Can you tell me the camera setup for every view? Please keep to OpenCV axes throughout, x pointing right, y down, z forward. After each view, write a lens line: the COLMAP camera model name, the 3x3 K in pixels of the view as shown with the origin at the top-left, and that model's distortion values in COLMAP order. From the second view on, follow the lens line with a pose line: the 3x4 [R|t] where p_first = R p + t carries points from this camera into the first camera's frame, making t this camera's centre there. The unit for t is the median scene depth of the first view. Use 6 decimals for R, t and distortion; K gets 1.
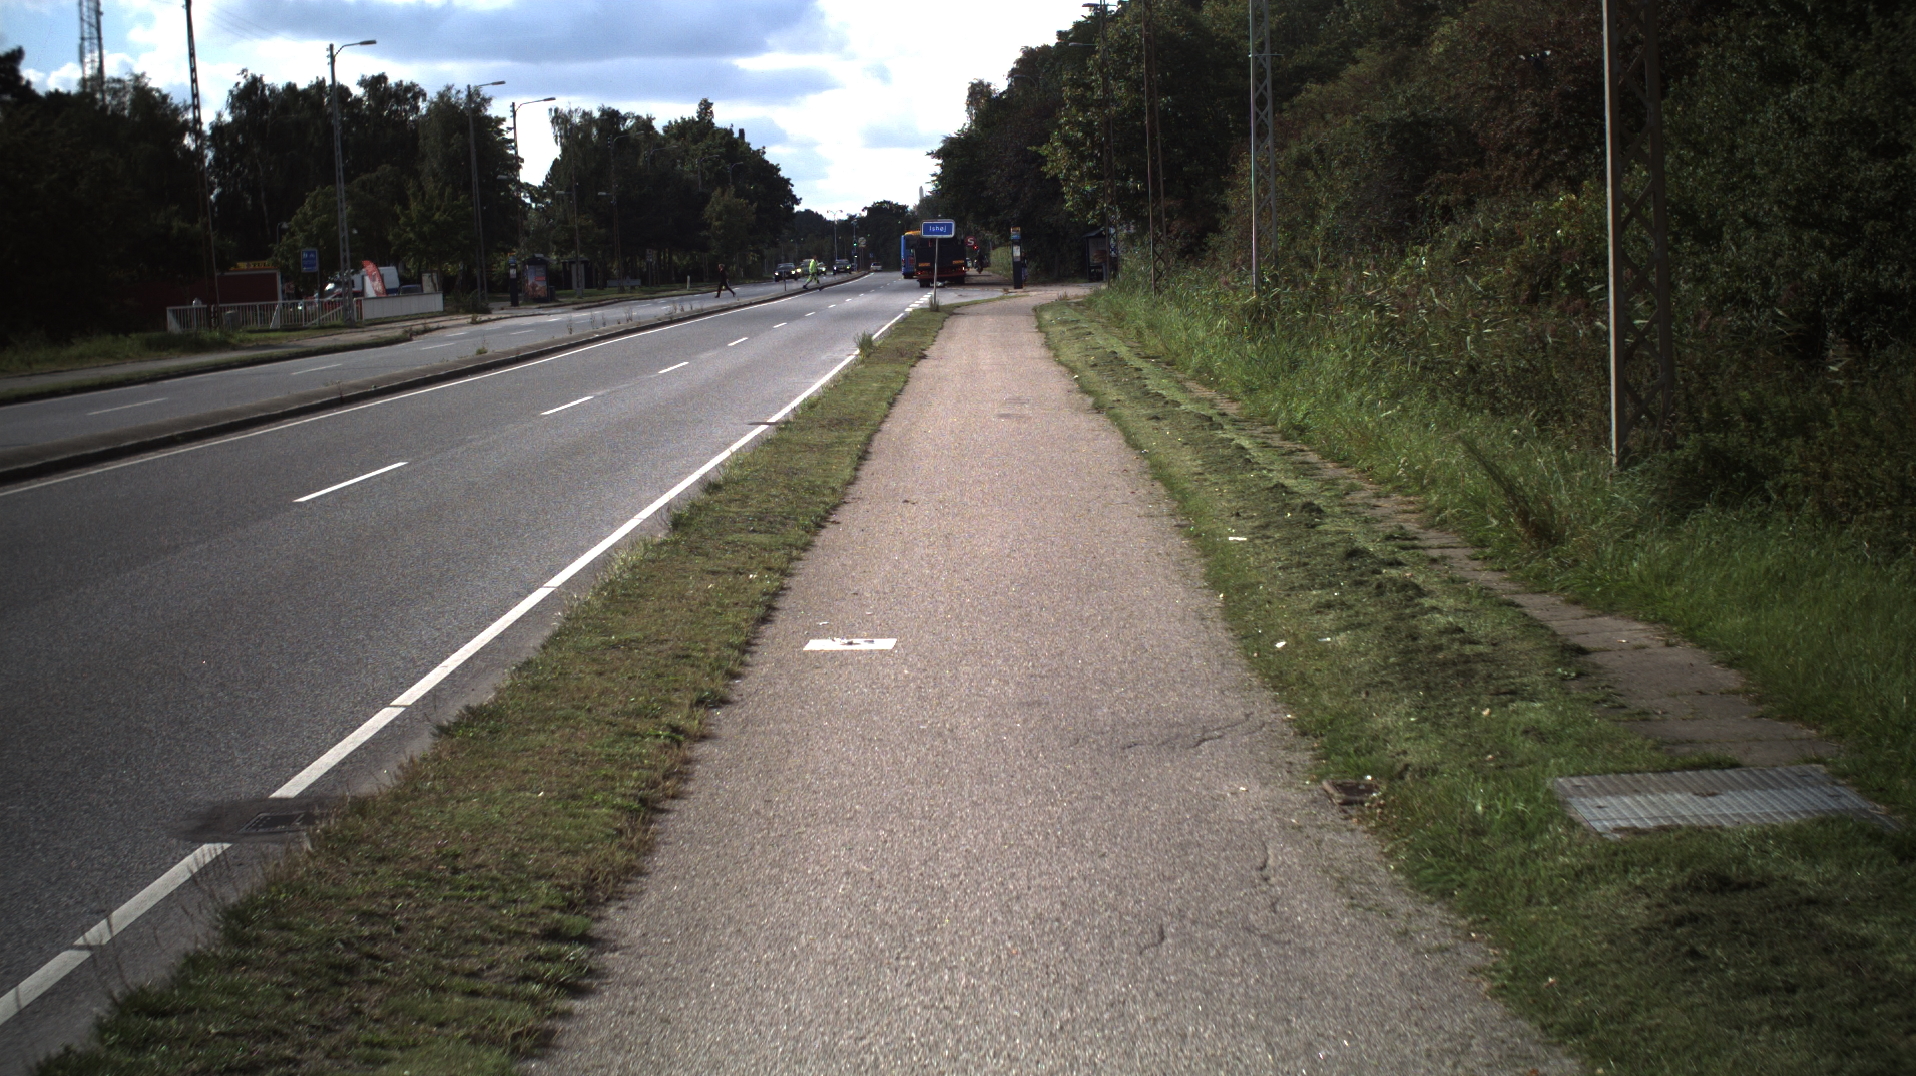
lens RADIAL K [[3322.0, 0, 958.0], [0, 3322.0, 538.0], [0, 0, 1]] dist [-0.279066, 0.253239]
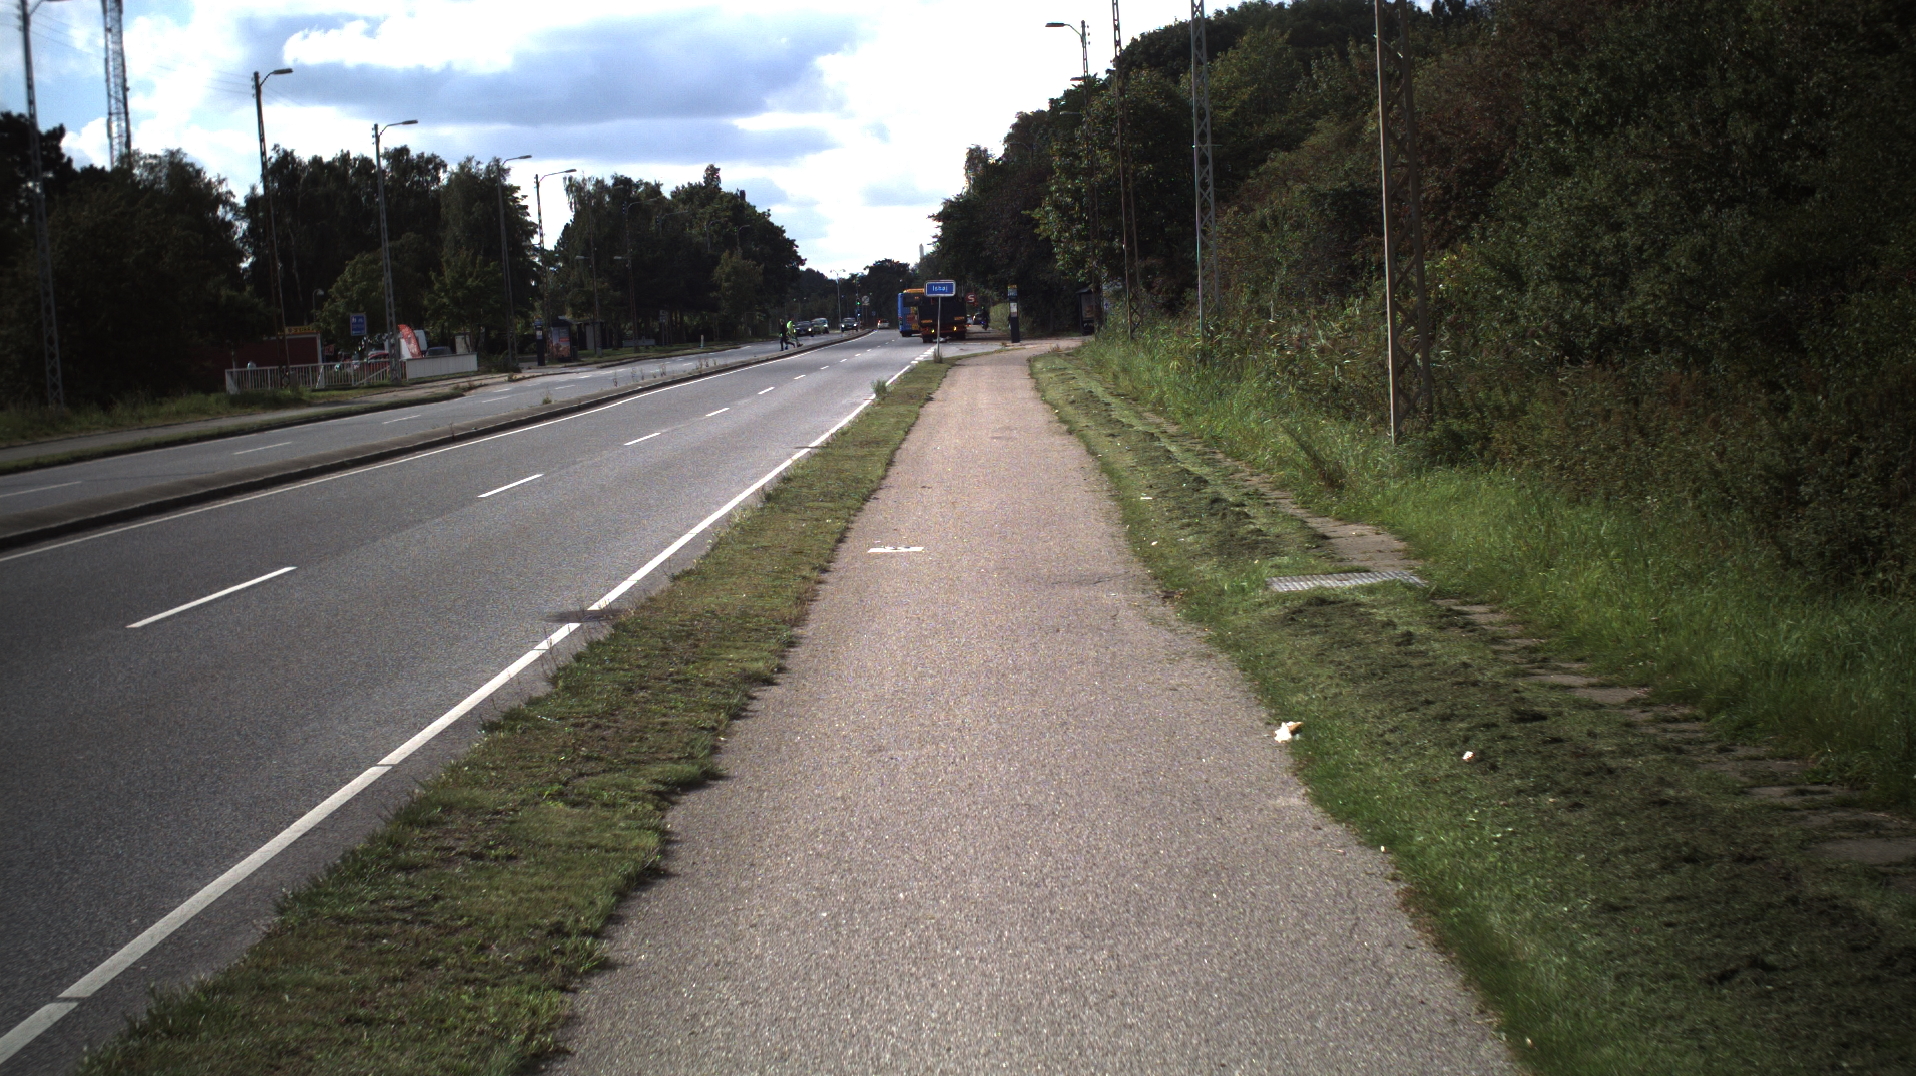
lens RADIAL K [[3322.0, 0, 958.0], [0, 3322.0, 538.0], [0, 0, 1]] dist [-0.279066, 0.253239]
pose [[0.999898, -0.014199, -0.001278, 0.000079], [0.014175, 0.999754, -0.017084, 0.006207], [0.001520, 0.017064, 0.999853, -0.073168]]
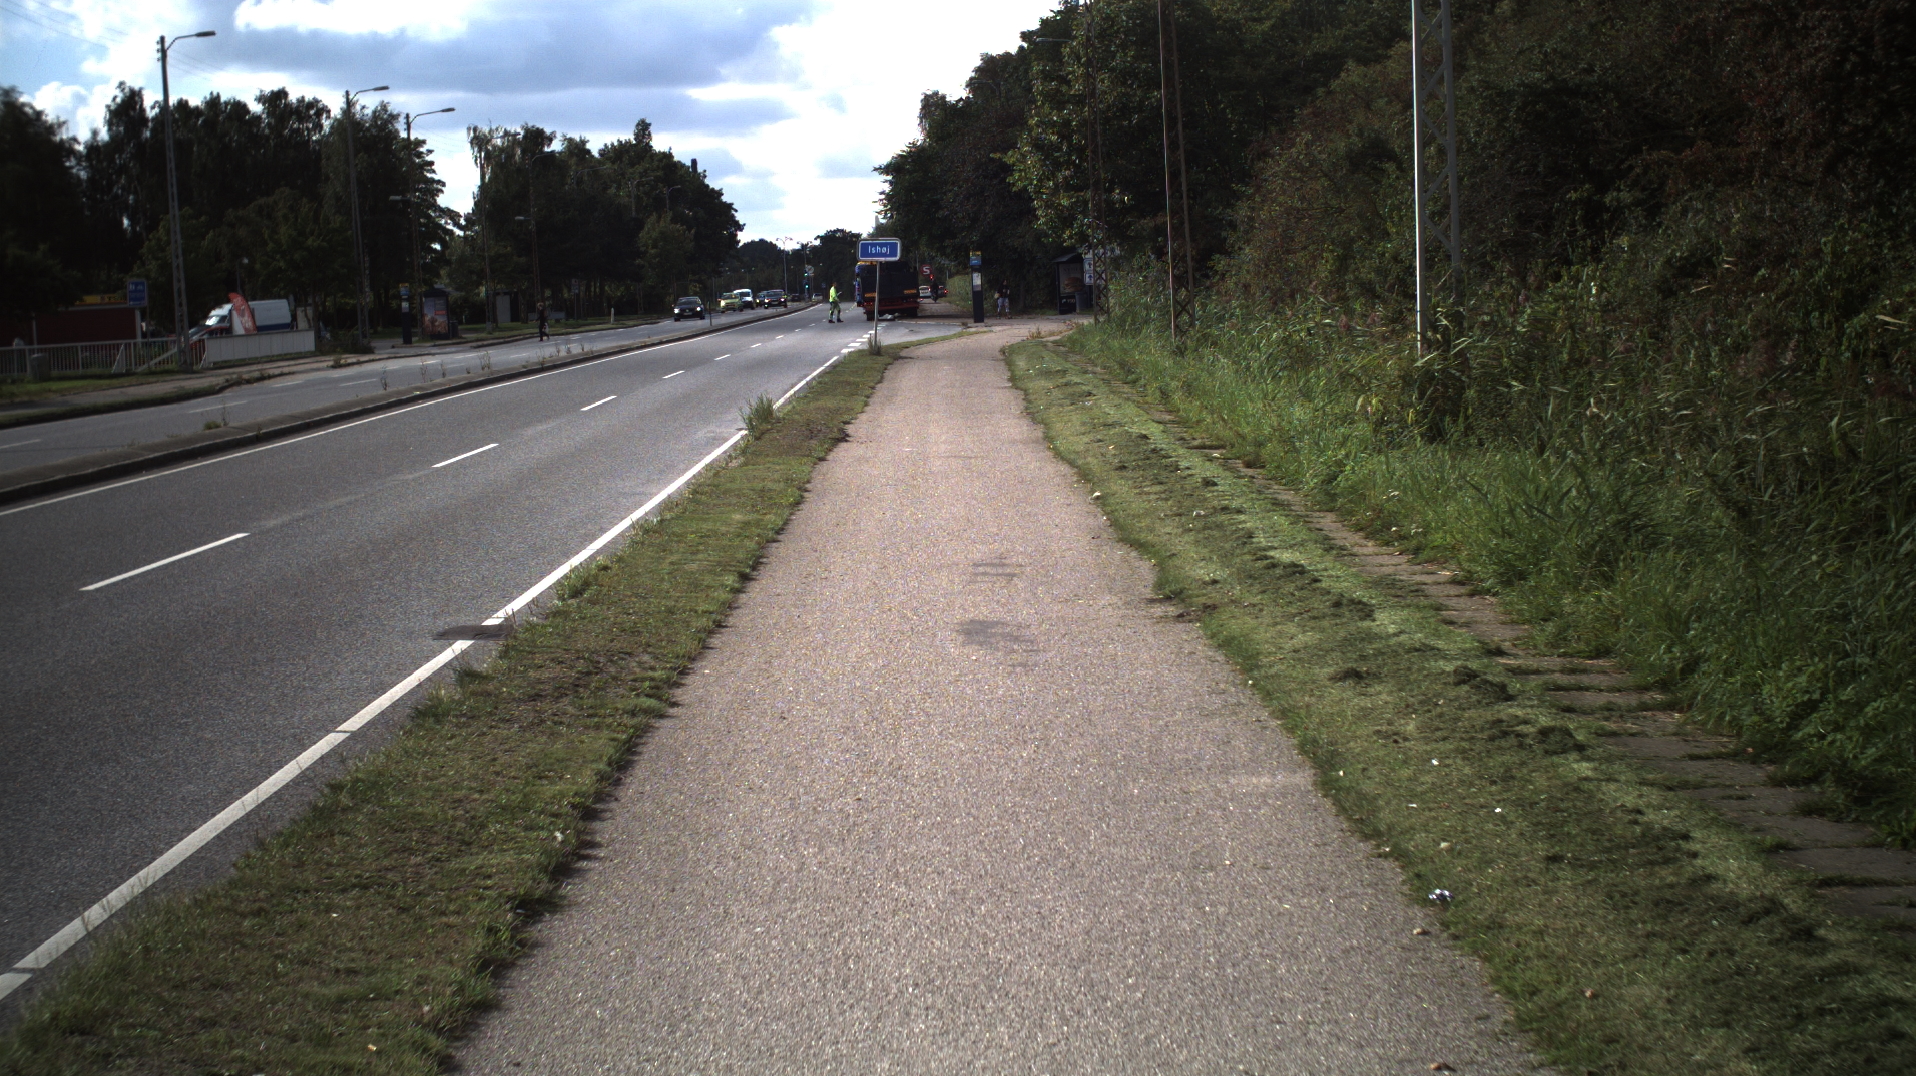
lens RADIAL K [[3322.0, 0, 958.0], [0, 3322.0, 538.0], [0, 0, 1]] dist [-0.279066, 0.253239]
pose [[0.999909, -0.004311, 0.012788, 0.001535], [0.004426, 0.999950, -0.008927, -0.012154], [-0.012749, 0.008982, 0.999878, 0.145821]]
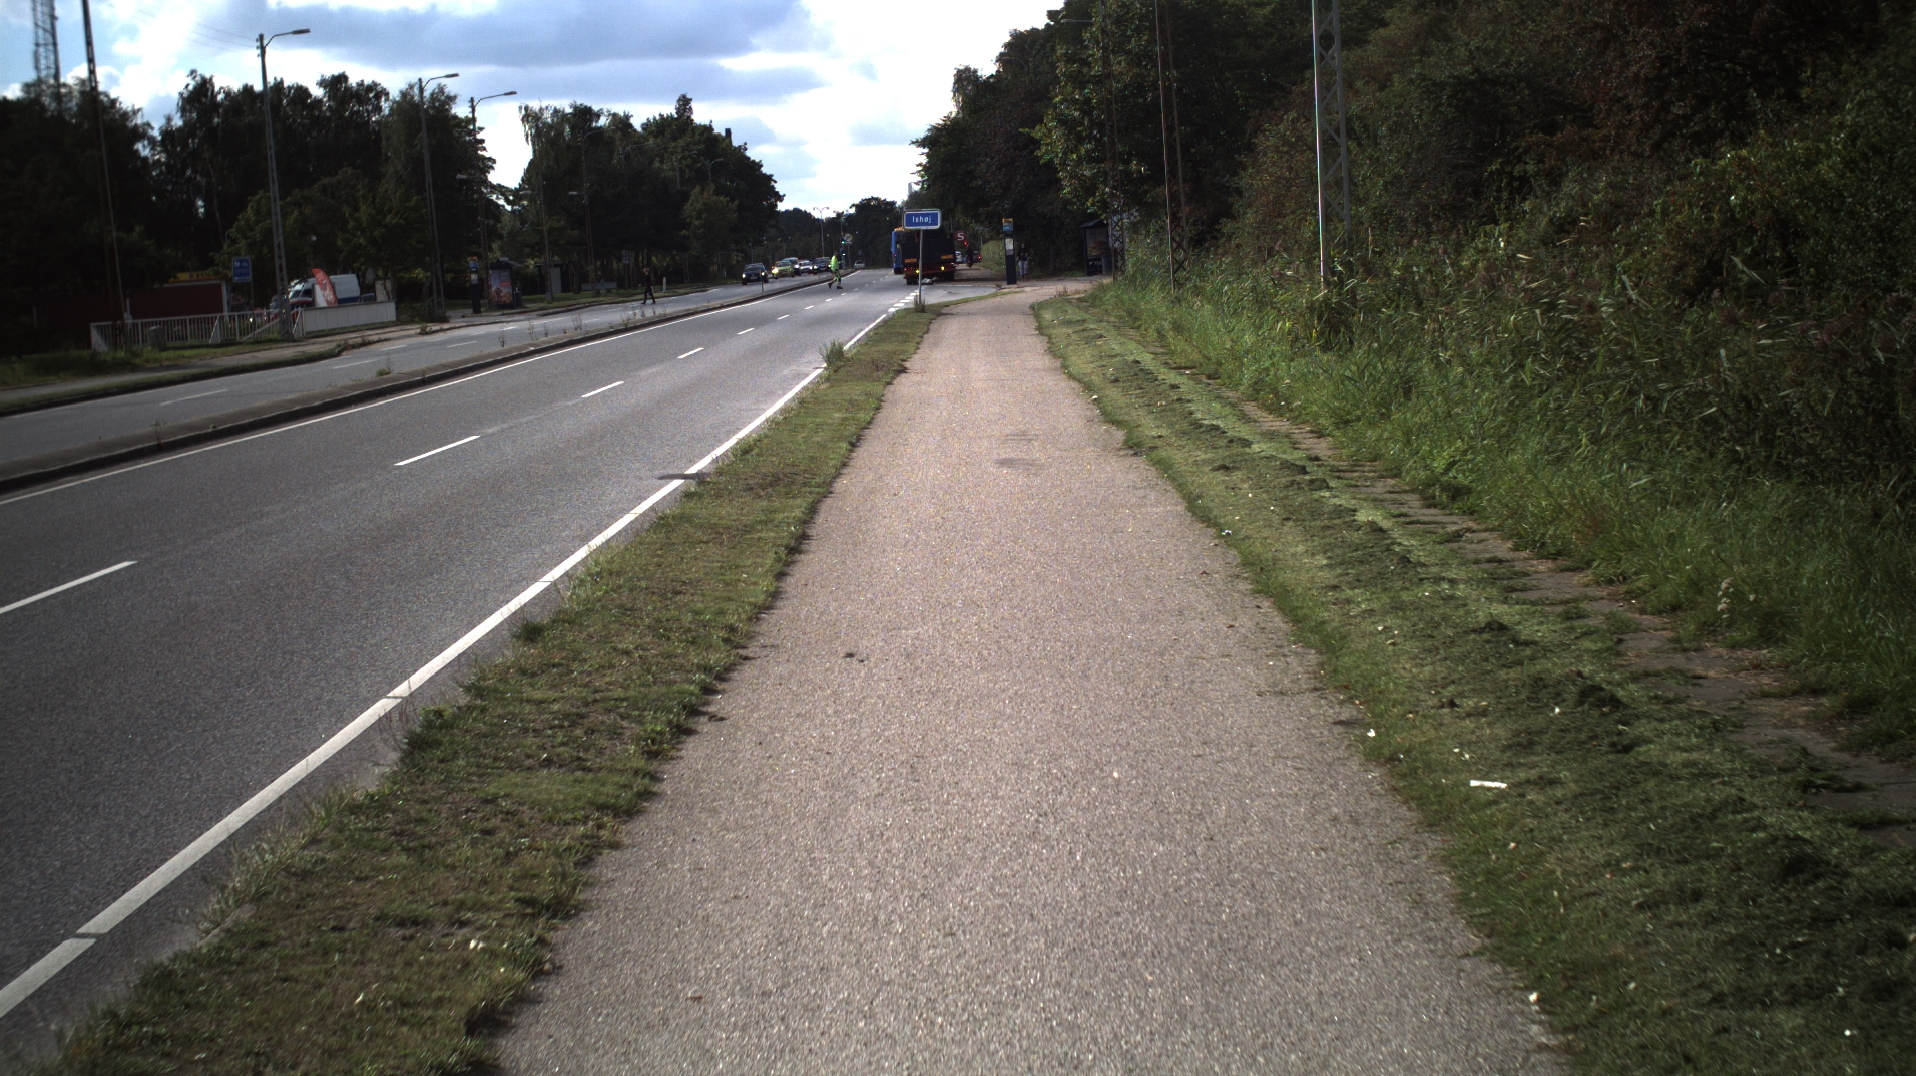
lens RADIAL K [[3322.0, 0, 958.0], [0, 3322.0, 538.0], [0, 0, 1]] dist [-0.279066, 0.253239]
pose [[0.999798, -0.020065, 0.001172, 0.000579], [0.020064, 0.999798, 0.001218, -0.005706], [-0.001196, -0.001195, 0.999999, 0.072935]]
